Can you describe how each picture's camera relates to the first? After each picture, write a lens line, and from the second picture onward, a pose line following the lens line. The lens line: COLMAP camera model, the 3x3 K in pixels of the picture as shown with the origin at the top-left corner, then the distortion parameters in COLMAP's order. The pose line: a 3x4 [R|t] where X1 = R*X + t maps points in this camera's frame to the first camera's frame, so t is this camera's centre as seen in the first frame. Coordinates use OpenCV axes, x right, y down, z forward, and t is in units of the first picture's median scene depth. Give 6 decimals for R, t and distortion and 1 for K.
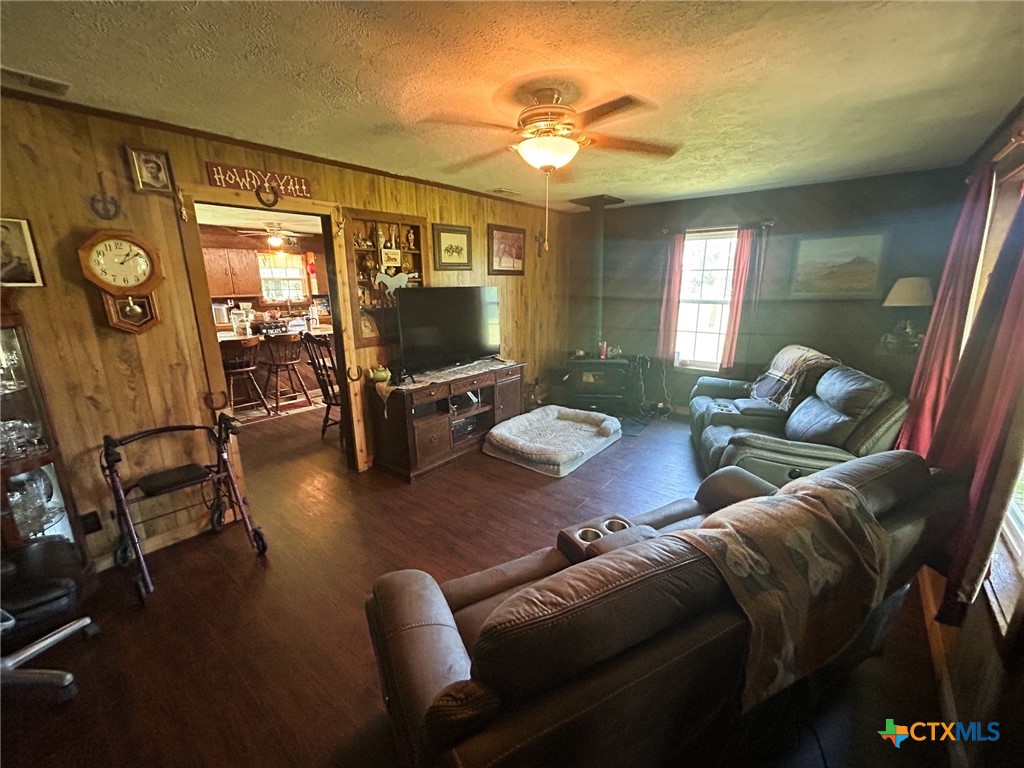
lens RADIAL K [[416.4, 0, 512.0], [0, 416.4, 384.0], [0, 0, 1]] dist [-0.000523, 0.000604]
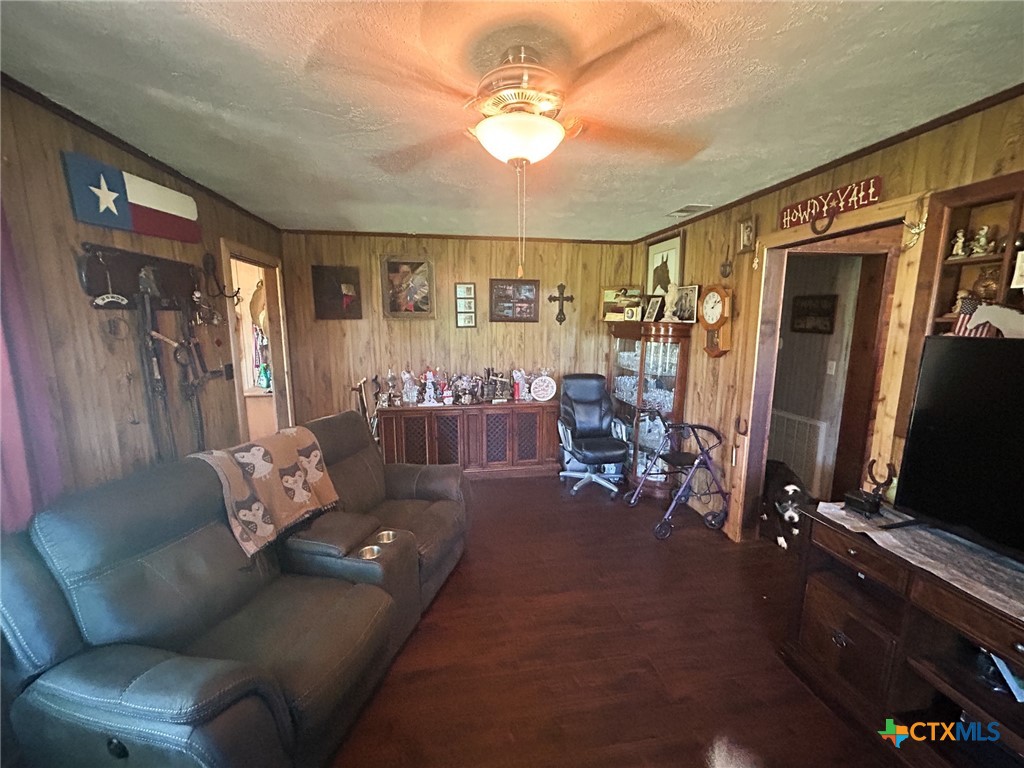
lens RADIAL K [[416.4, 0, 512.0], [0, 416.4, 384.0], [0, 0, 1]] dist [-0.000523, 0.000604]
pose [[-0.654796, 0.119081, -0.746366, 0.500406], [-0.179491, 0.934759, 0.306609, -0.292436], [0.734183, 0.334733, -0.590702, 1.158804]]
